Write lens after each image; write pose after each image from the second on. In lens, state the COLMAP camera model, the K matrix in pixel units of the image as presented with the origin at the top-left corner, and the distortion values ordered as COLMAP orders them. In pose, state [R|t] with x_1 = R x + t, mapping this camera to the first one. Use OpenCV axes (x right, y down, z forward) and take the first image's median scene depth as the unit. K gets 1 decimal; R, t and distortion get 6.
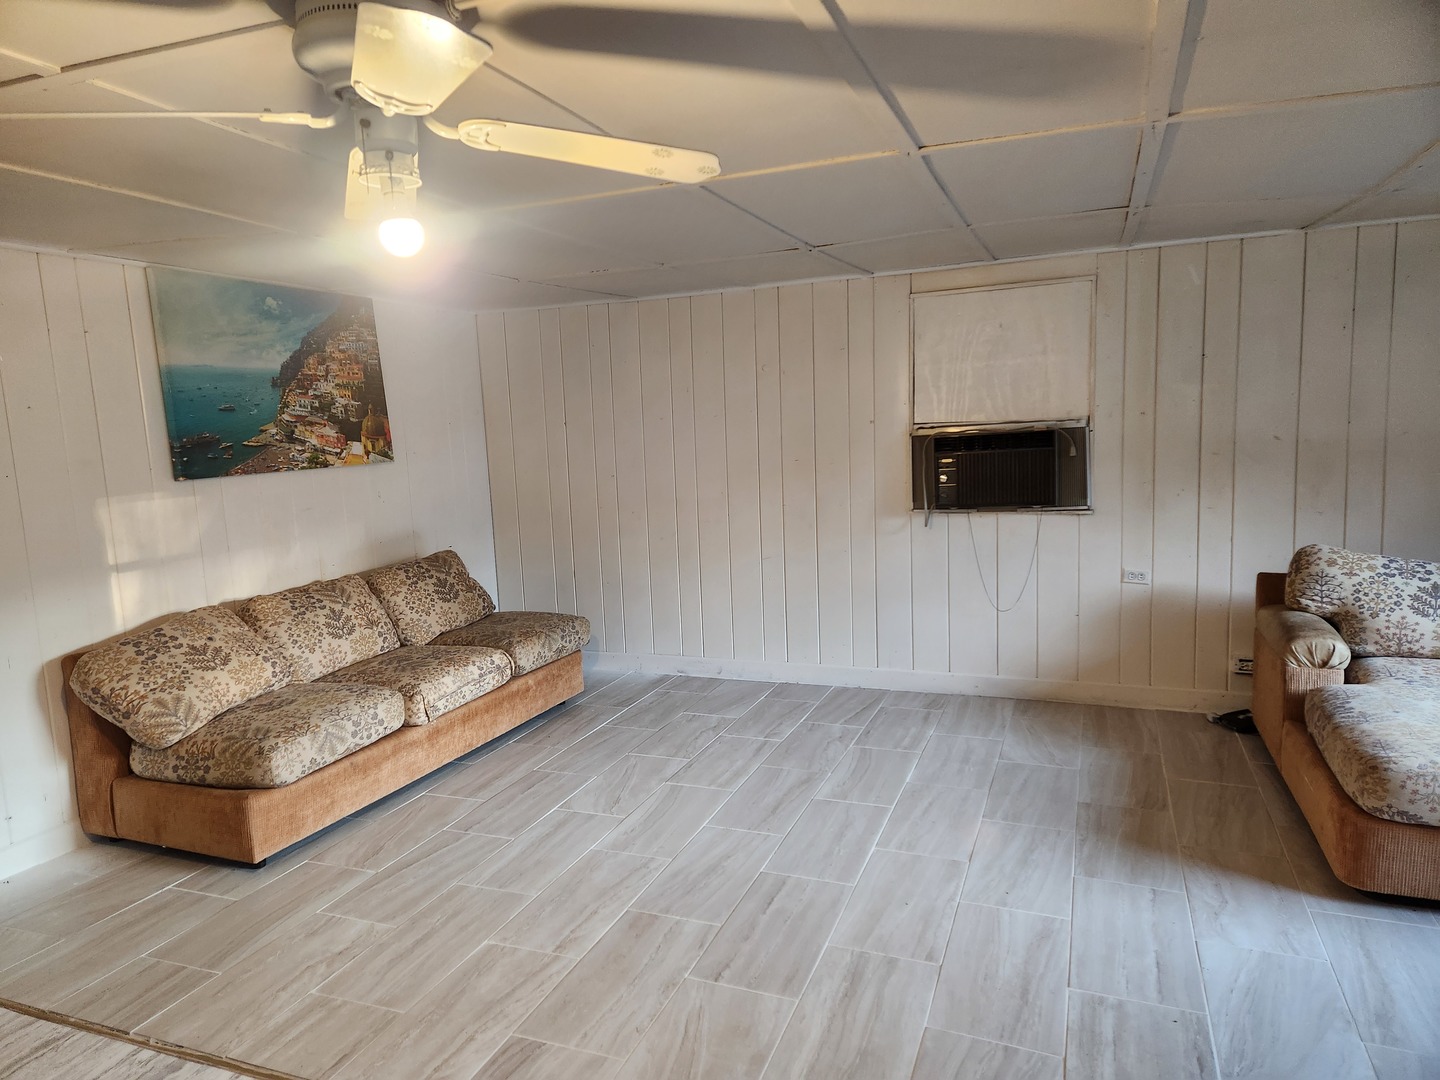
lens RADIAL K [[951.5, 0, 721.5], [0, 951.5, 542.1], [0, 0, 1]] dist [0.035488, 0.000119]
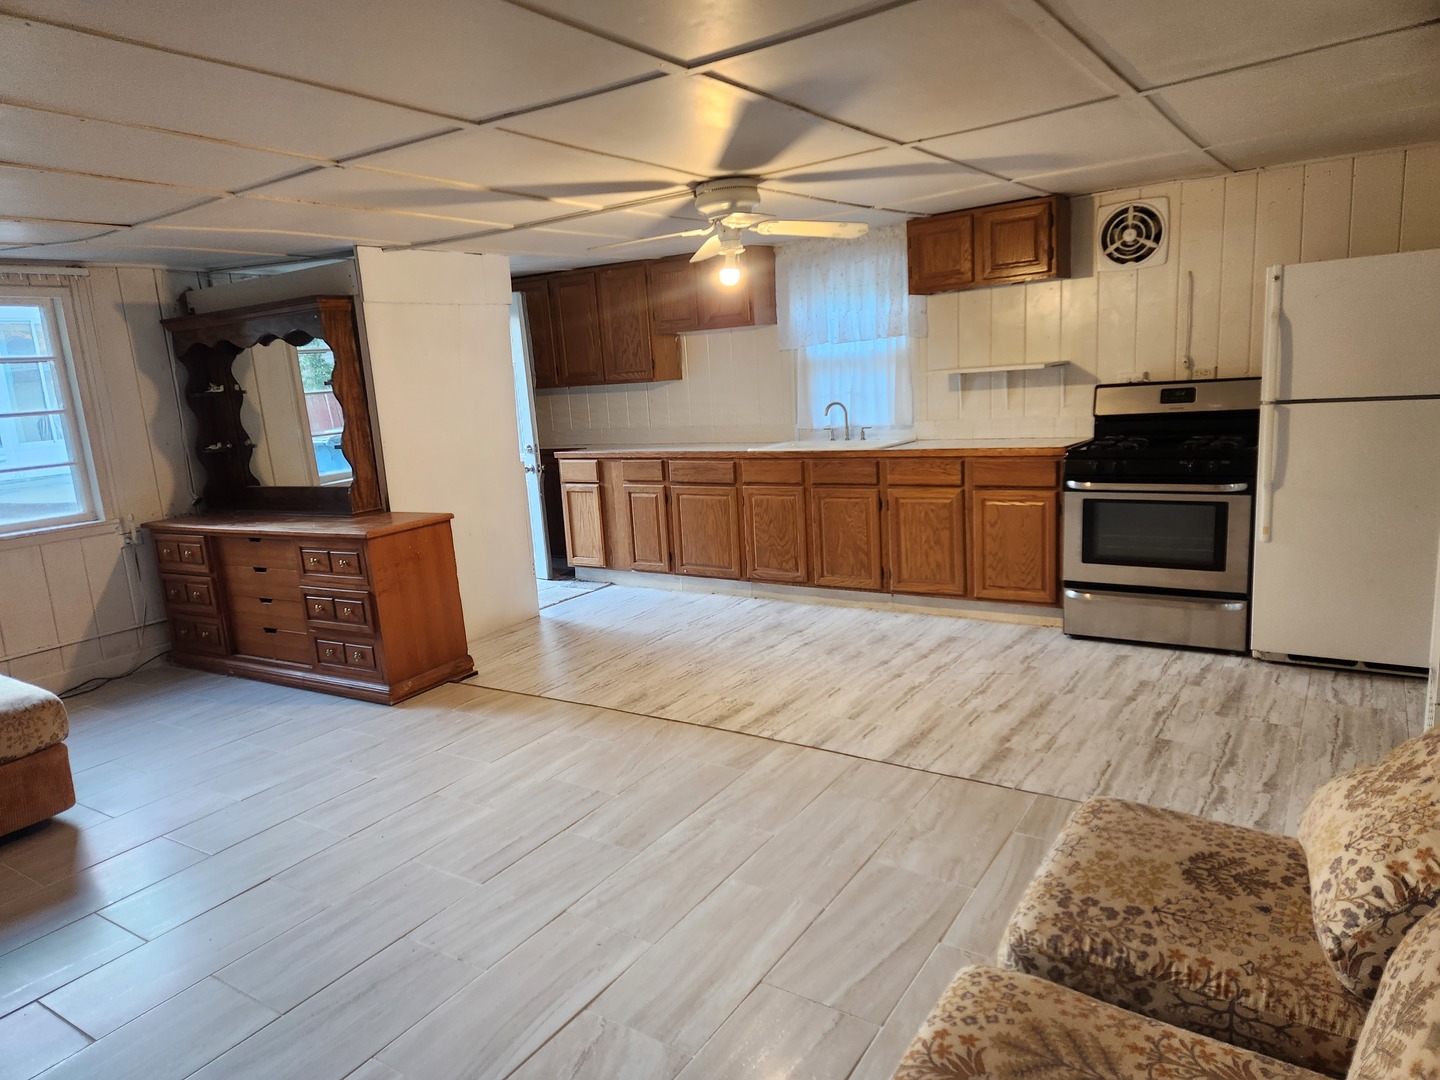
lens RADIAL K [[951.5, 0, 719.5], [0, 951.5, 545.0], [0, 0, 1]] dist [0.035488, 0.000119]
pose [[-0.972944, 0.060771, 0.222907, -0.419797], [0.127275, 0.946177, 0.297575, -0.206437], [-0.192825, 0.317894, -0.928311, 1.804926]]
